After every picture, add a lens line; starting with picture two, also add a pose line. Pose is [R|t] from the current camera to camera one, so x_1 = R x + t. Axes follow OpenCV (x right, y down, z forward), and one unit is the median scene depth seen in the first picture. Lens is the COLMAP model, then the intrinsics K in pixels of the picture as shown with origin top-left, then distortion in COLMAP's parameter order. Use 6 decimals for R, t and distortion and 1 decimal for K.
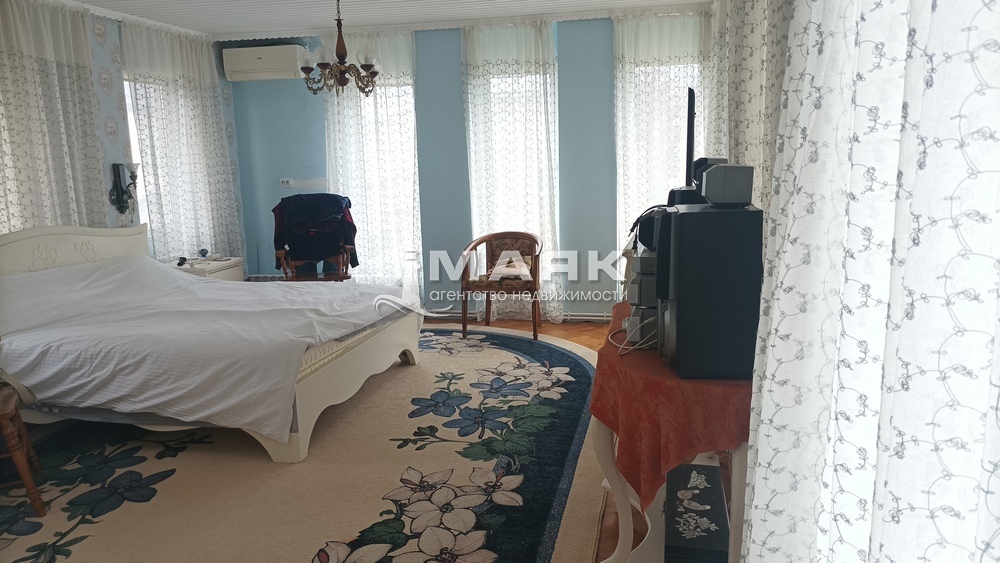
lens RADIAL K [[738.8, 0, 500.0], [0, 738.8, 281.5], [0, 0, 1]] dist [0.036700, 0.000612]
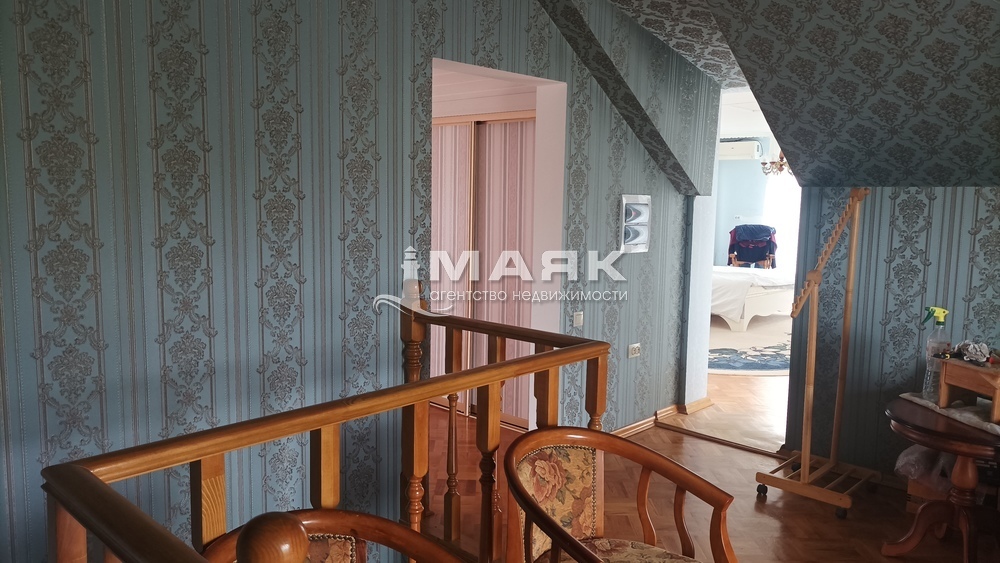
lens RADIAL K [[738.8, 0, 500.0], [0, 738.8, 281.5], [0, 0, 1]] dist [0.036700, 0.000612]
pose [[0.853792, 0.100650, -0.510792, 0.152803], [-0.130506, 0.991185, -0.022833, 0.139313], [0.503991, 0.086156, 0.859401, -0.838888]]
